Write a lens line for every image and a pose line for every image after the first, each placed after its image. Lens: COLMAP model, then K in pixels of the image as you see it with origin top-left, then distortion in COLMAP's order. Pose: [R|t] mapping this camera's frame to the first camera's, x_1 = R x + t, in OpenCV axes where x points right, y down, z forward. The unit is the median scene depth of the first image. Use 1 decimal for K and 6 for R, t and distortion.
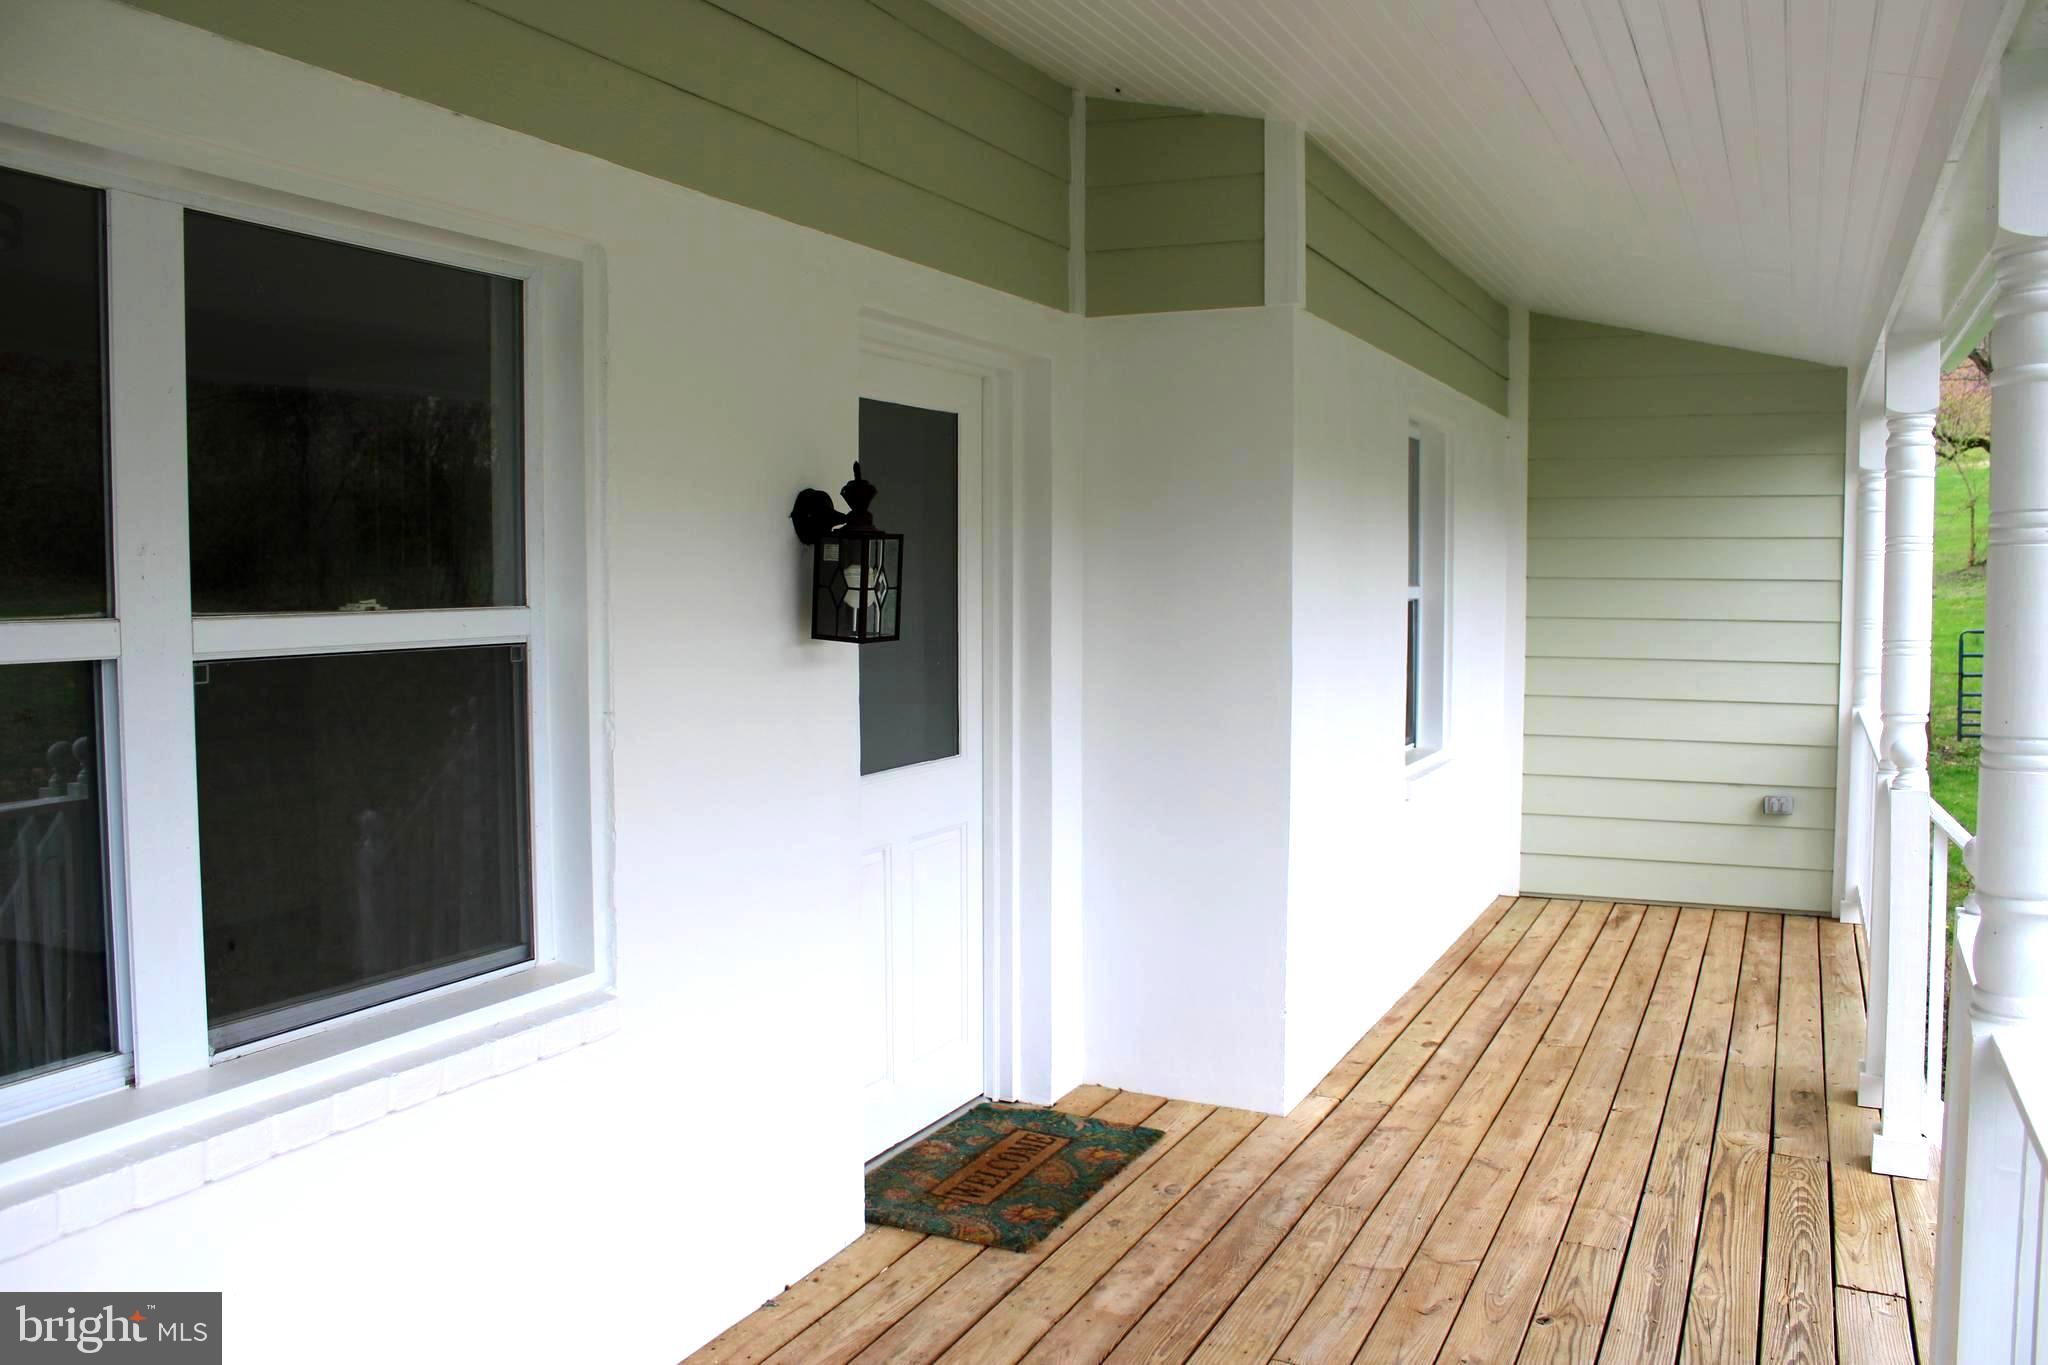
lens RADIAL K [[1708.1, 0, 1037.2], [0, 1708.1, 680.5], [0, 0, 1]] dist [-0.156125, 0.138002]
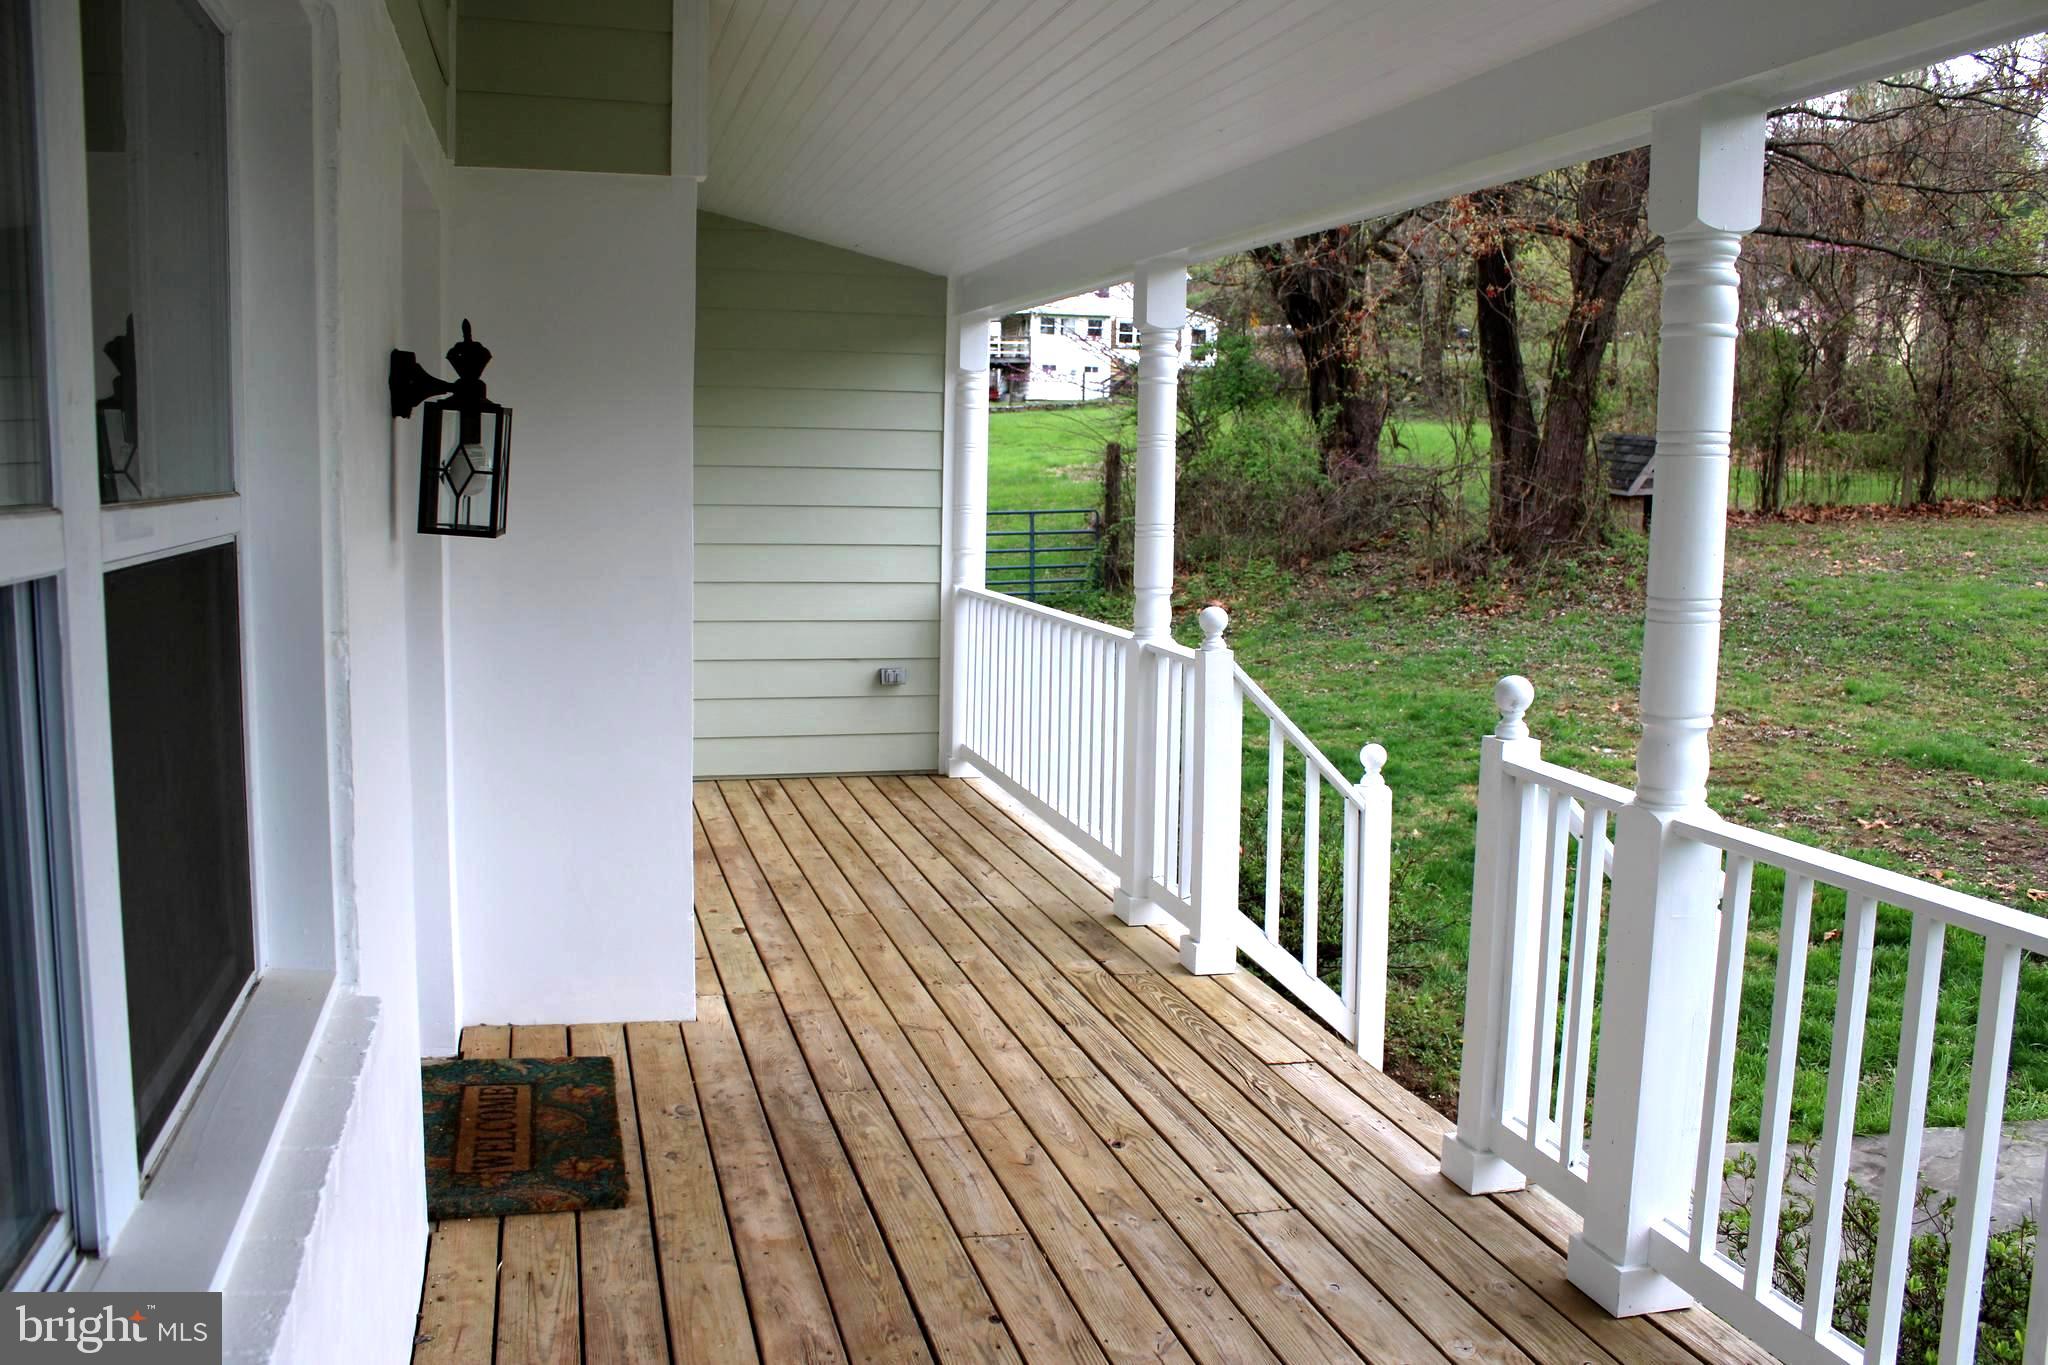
lens RADIAL K [[1708.1, 0, 1042.8], [0, 1708.1, 672.6], [0, 0, 1]] dist [-0.156125, 0.138002]
pose [[0.756104, -0.062234, 0.651486, -0.350060], [0.021674, 0.997304, 0.070114, -0.006195], [-0.654092, -0.038893, 0.755414, 0.152675]]
